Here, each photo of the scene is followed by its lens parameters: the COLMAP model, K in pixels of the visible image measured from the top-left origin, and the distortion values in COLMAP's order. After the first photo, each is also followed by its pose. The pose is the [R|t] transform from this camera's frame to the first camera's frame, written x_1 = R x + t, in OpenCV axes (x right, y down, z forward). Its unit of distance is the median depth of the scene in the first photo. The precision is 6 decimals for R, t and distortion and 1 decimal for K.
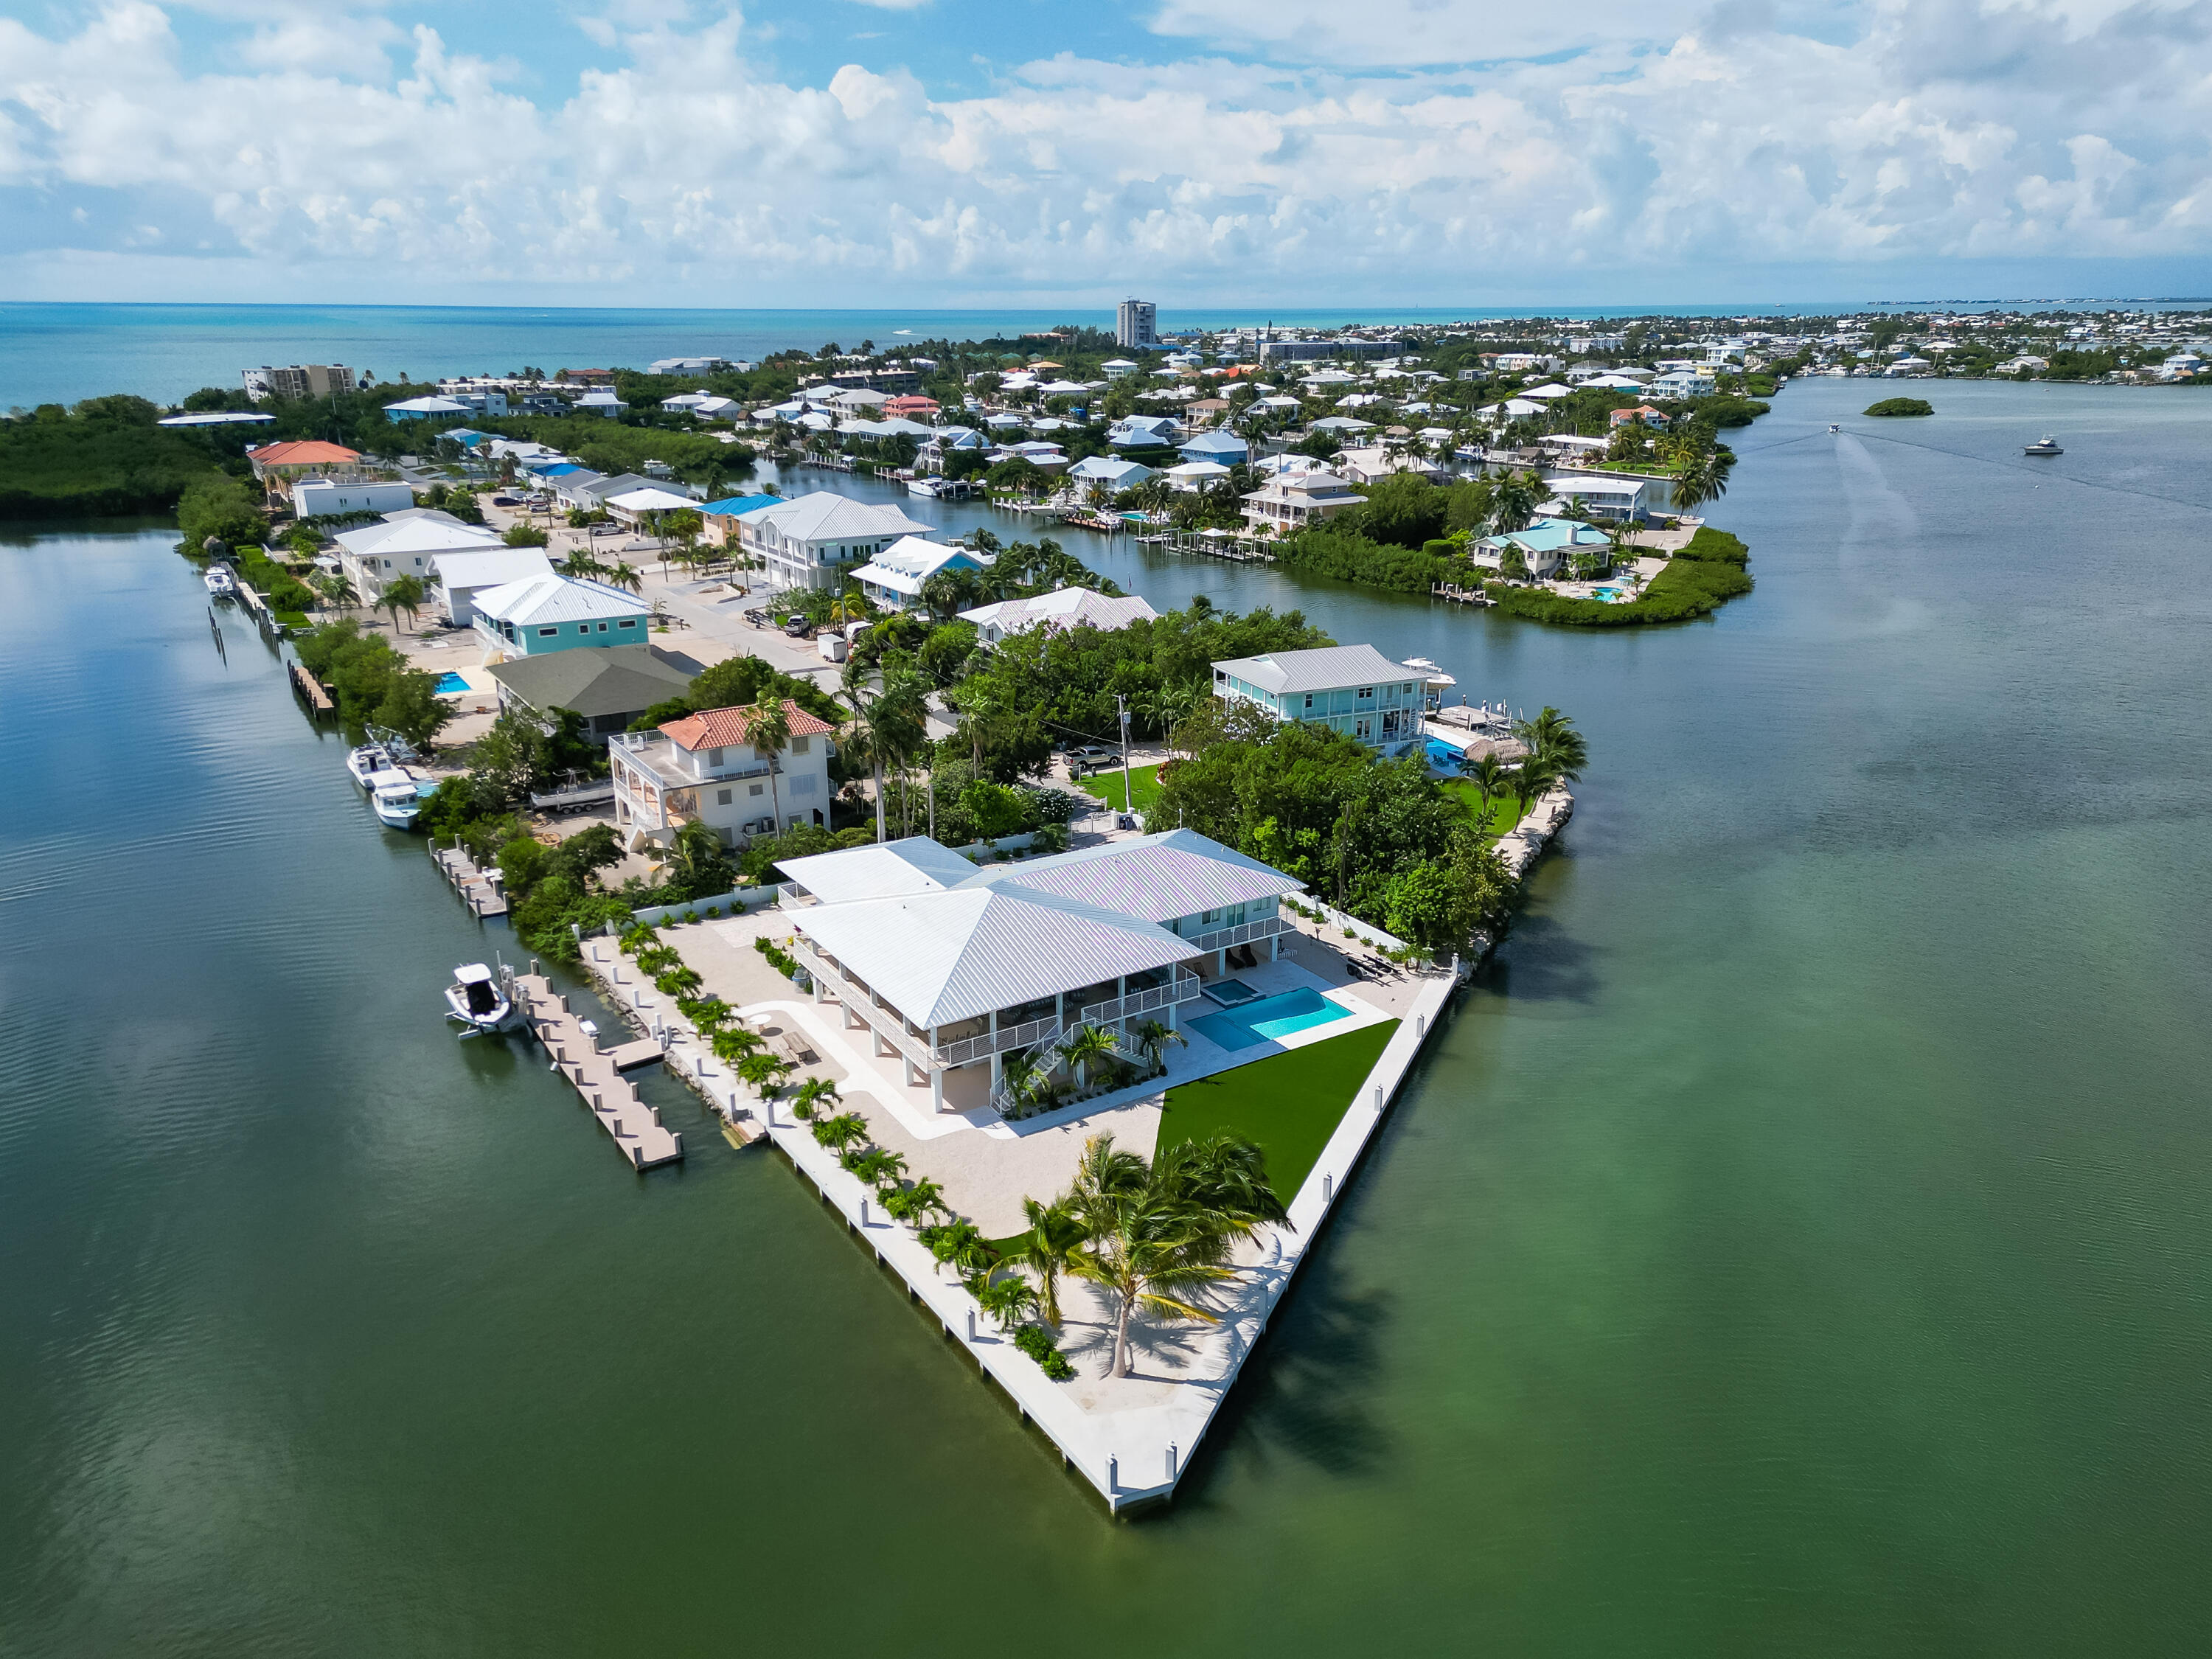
lens RADIAL K [[1547.7, 0, 1102.5], [0, 1547.7, 810.1], [0, 0, 1]] dist [0.076706, -0.040838]
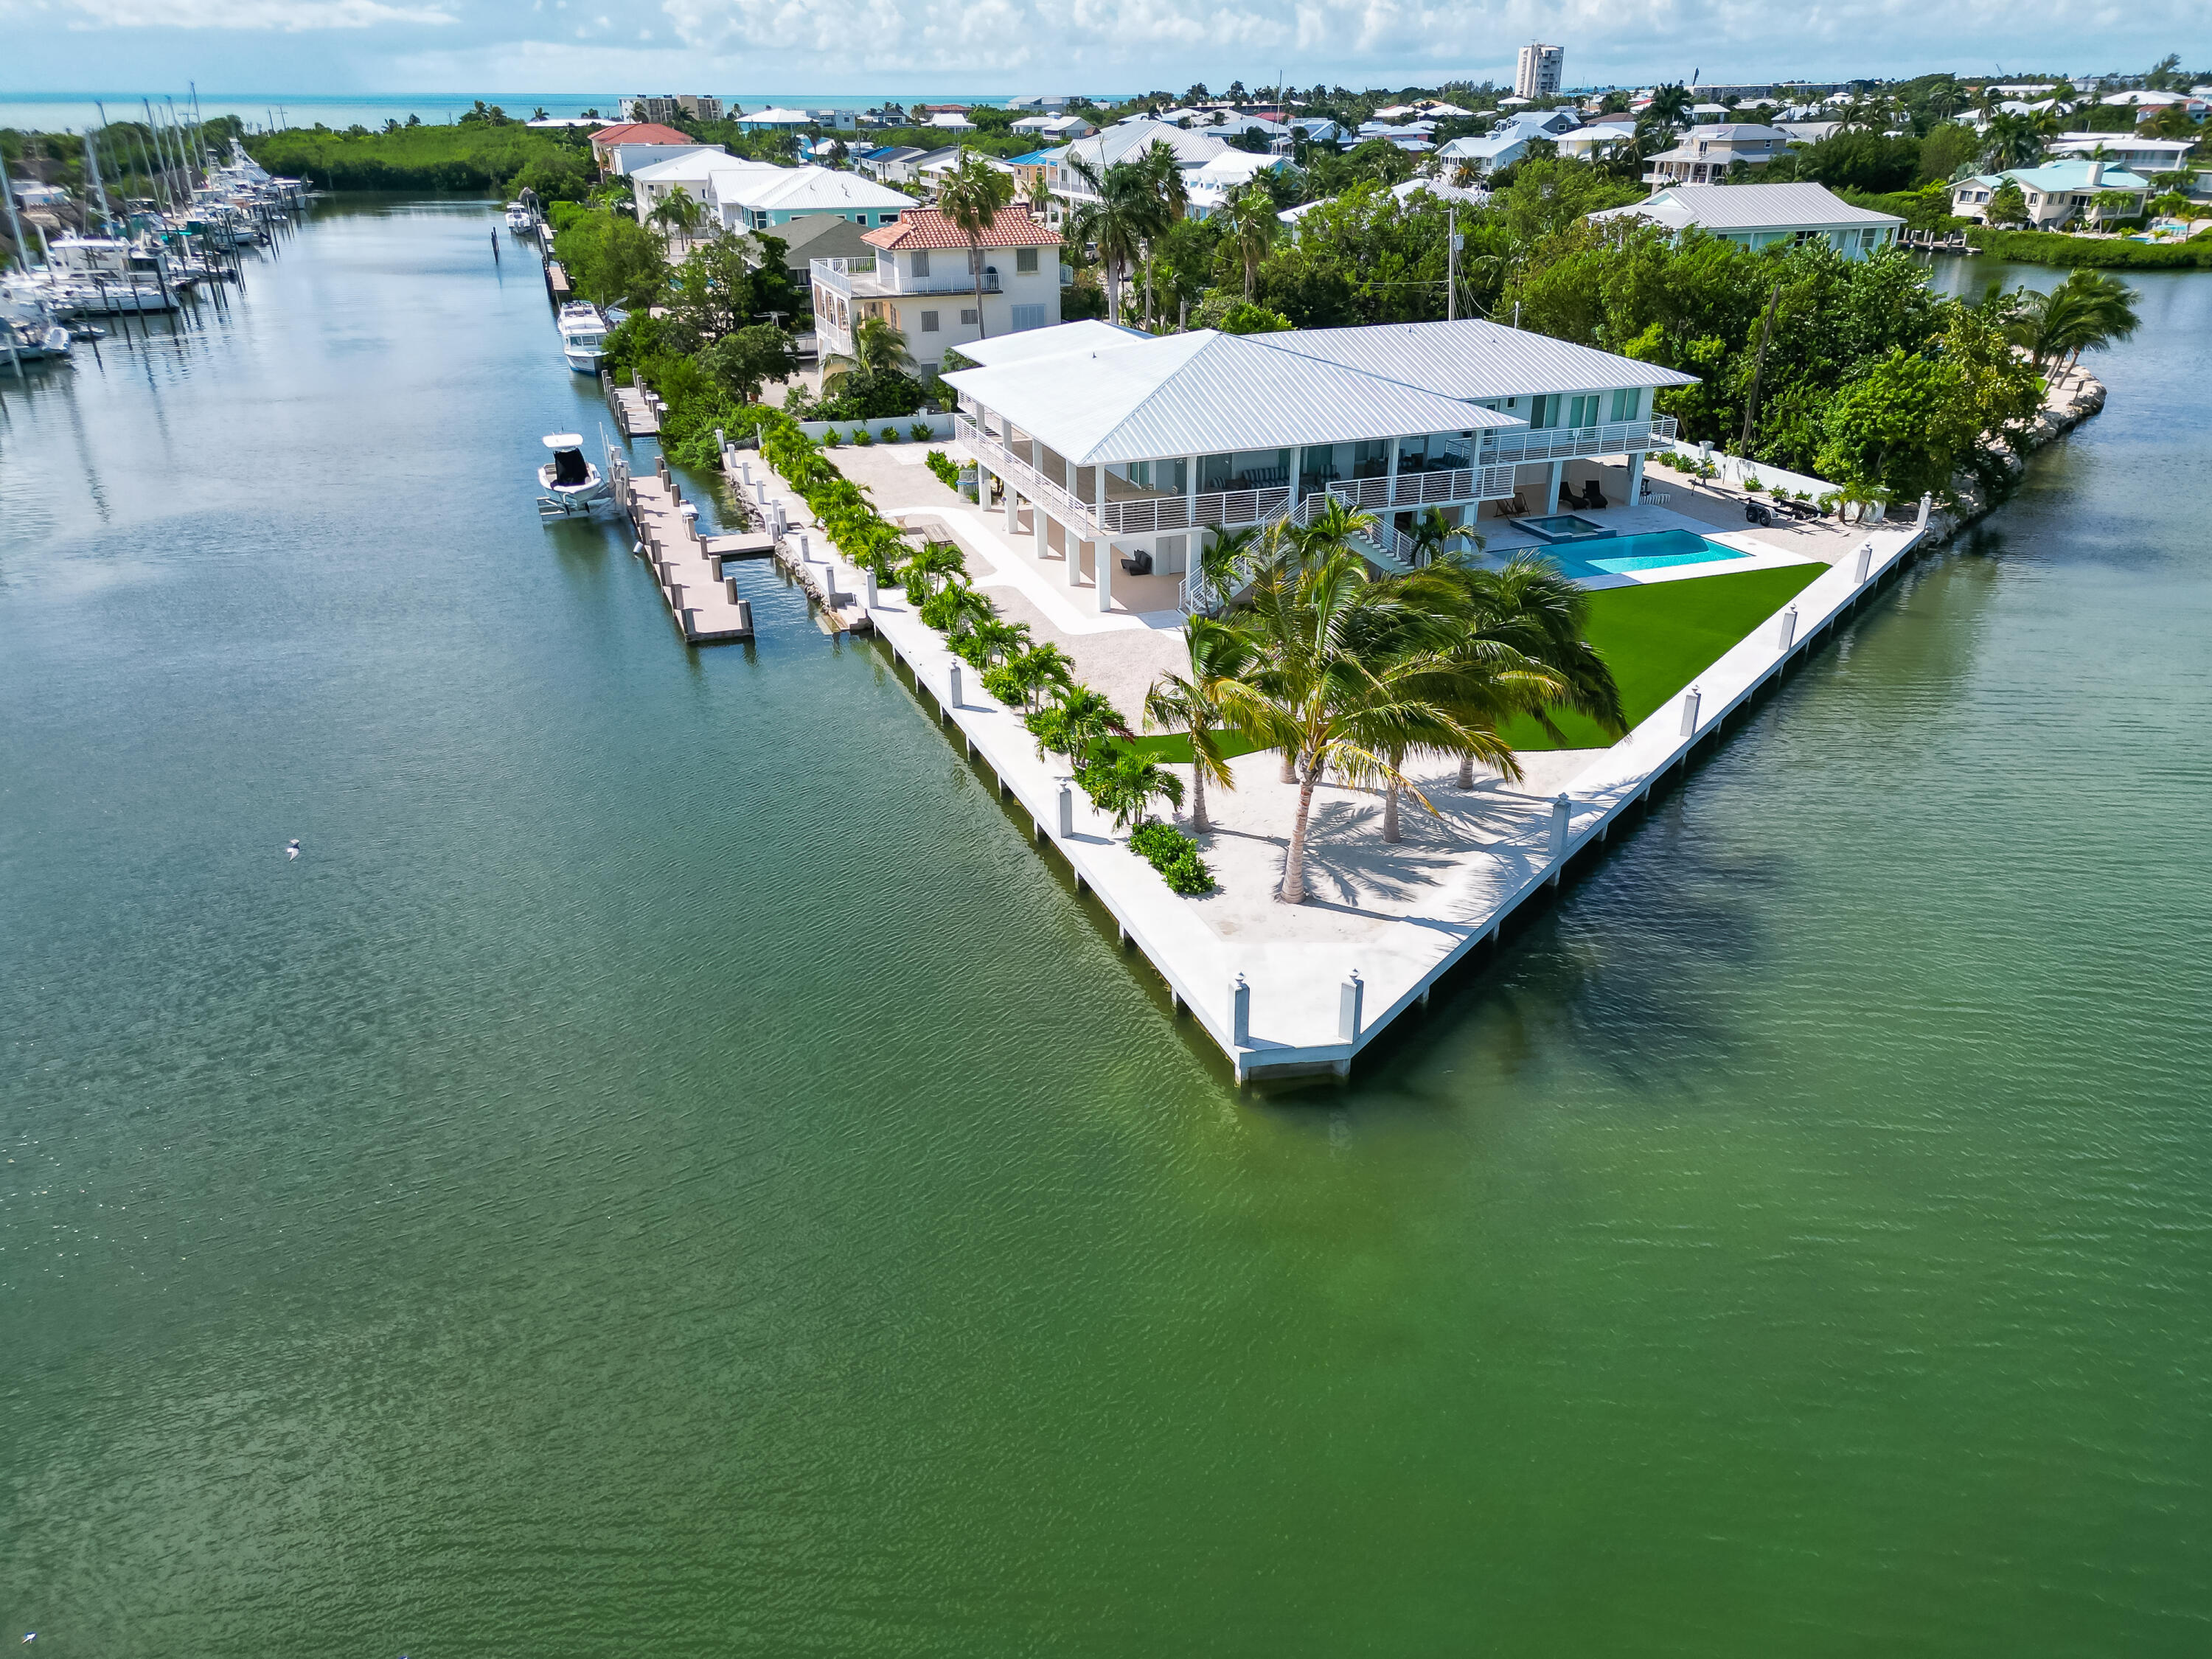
lens RADIAL K [[1547.7, 0, 1104.4], [0, 1547.7, 831.2], [0, 0, 1]] dist [0.076706, -0.040838]
pose [[0.975159, 0.093085, -0.200998, 0.035715], [-0.064698, 0.987540, 0.143455, 0.161040], [0.211847, -0.126888, 0.969031, 0.264704]]
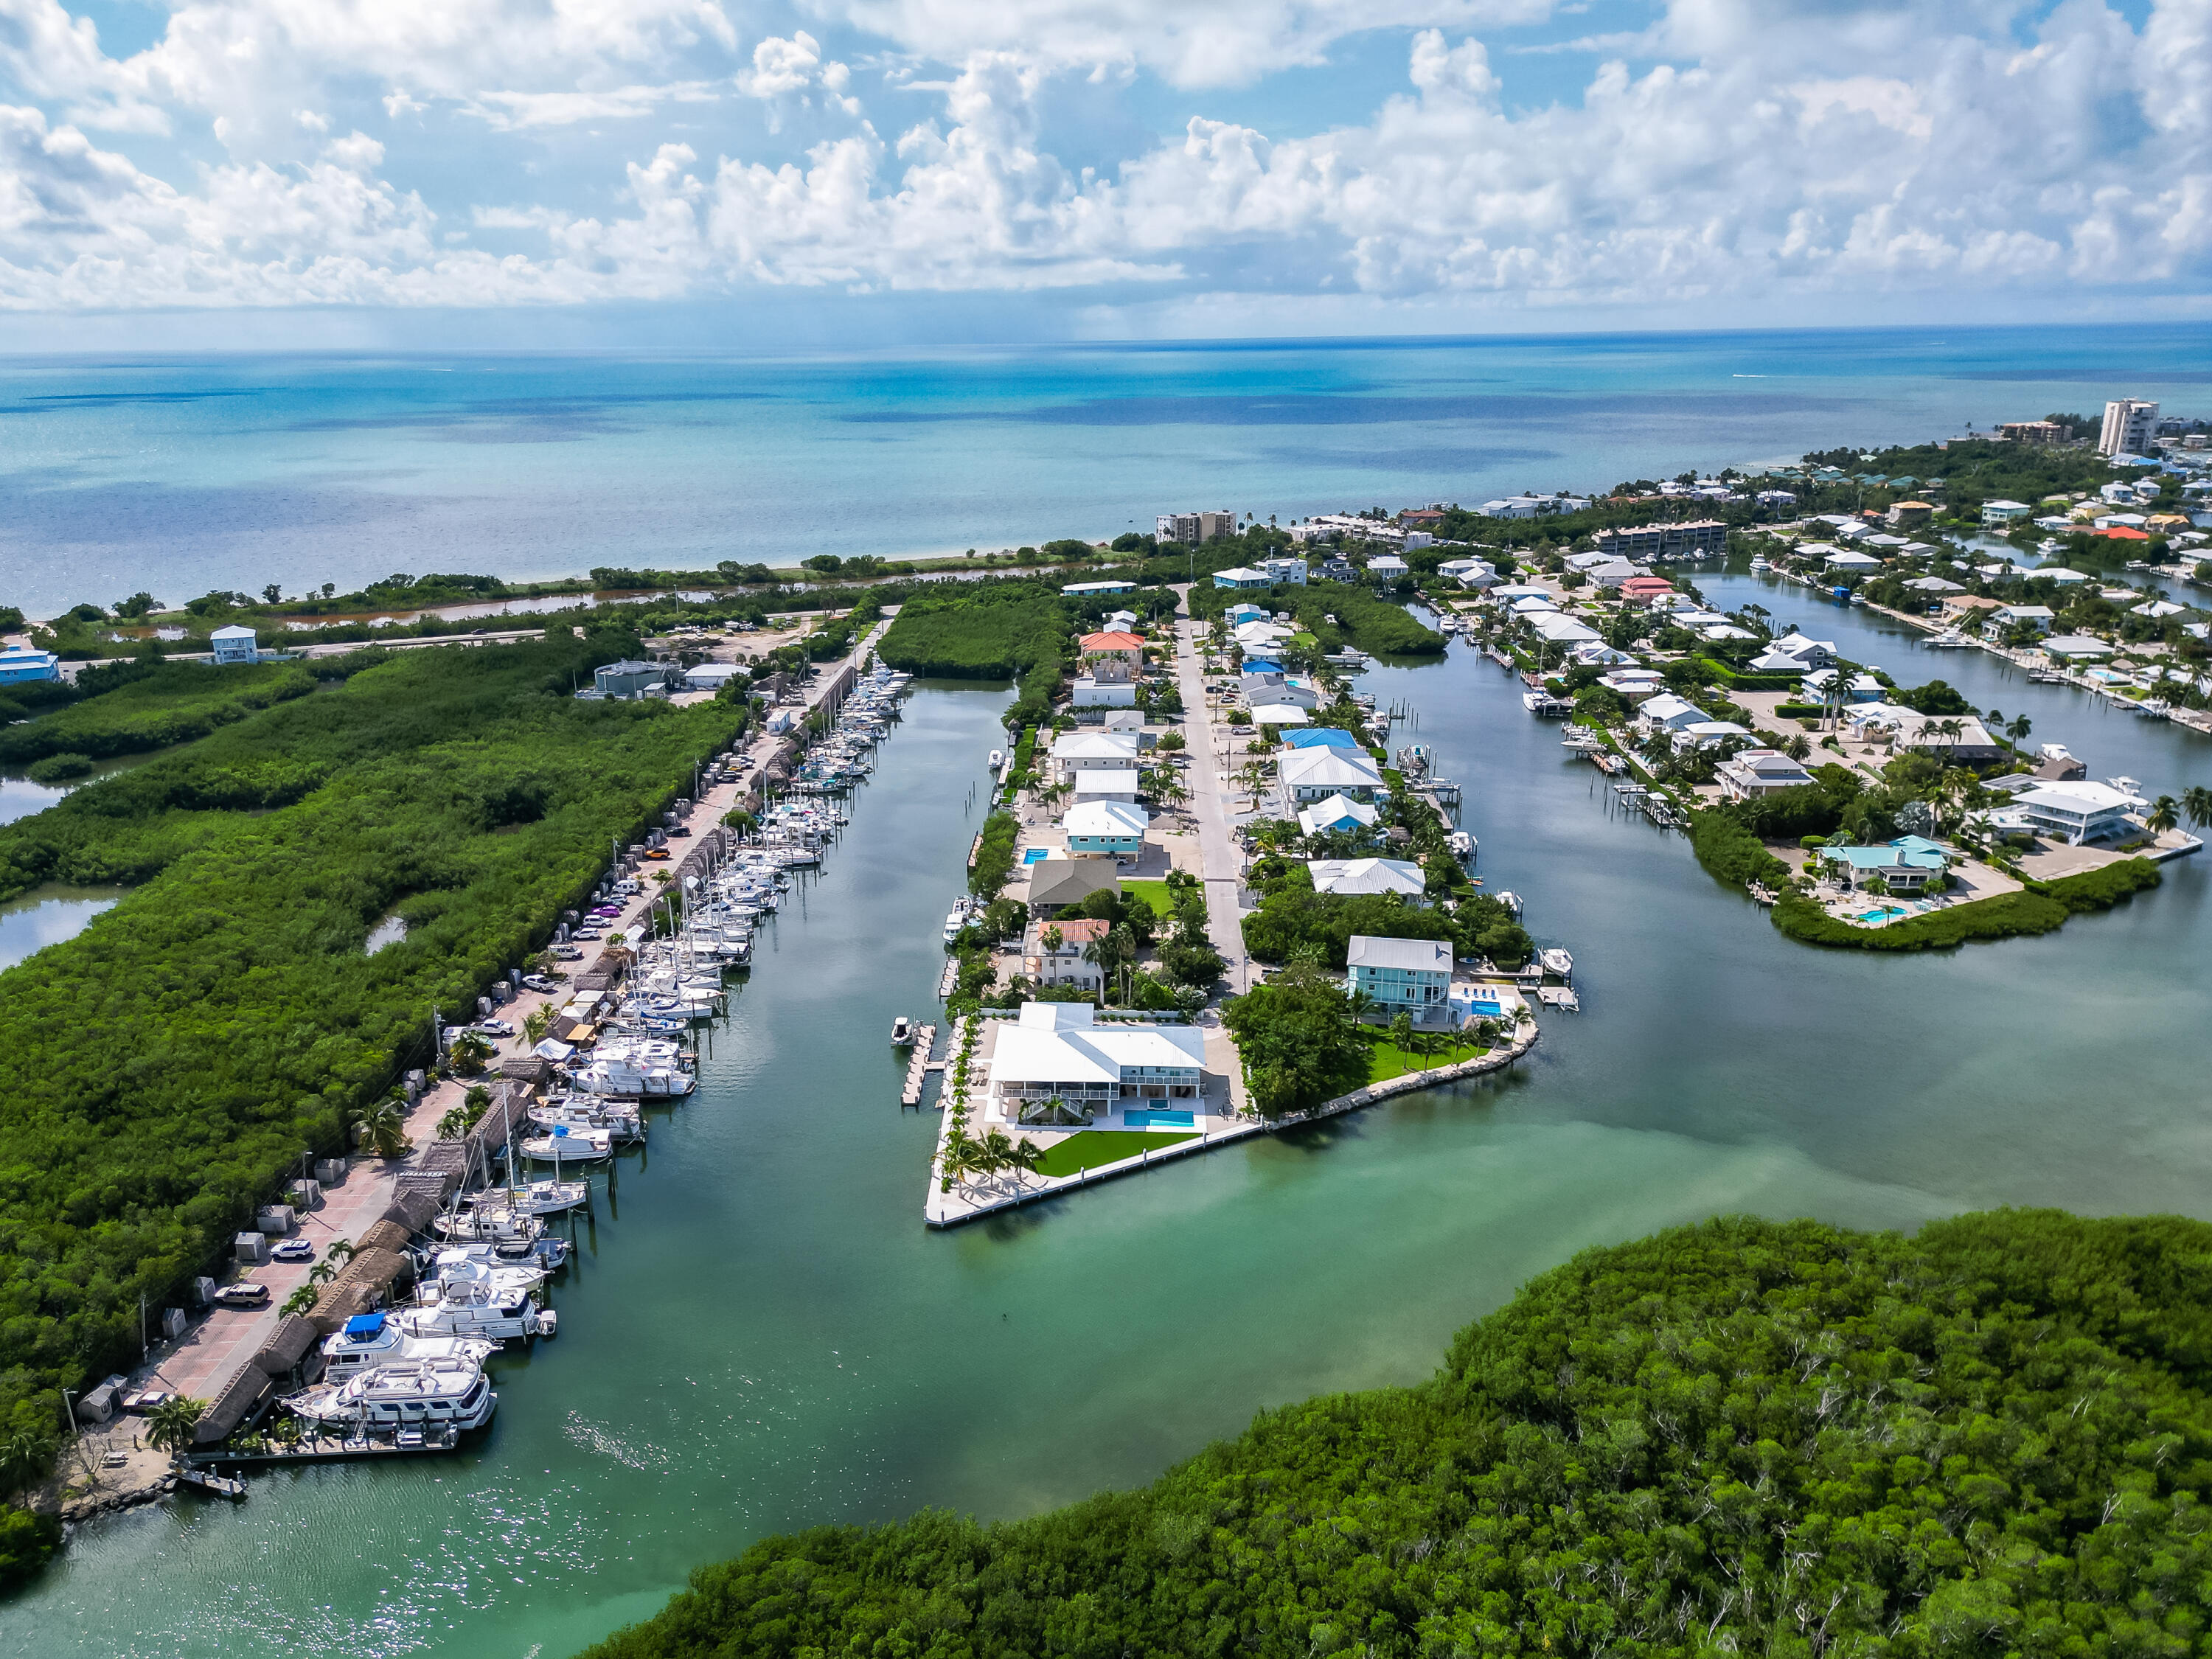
lens RADIAL K [[1547.7, 0, 1090.2], [0, 1547.7, 826.4], [0, 0, 1]] dist [0.076706, -0.040838]
pose [[0.835493, 0.160763, -0.525459, 1.125649], [-0.175601, 0.984218, 0.021909, -0.315293], [0.520688, 0.073966, 0.850537, -1.022412]]
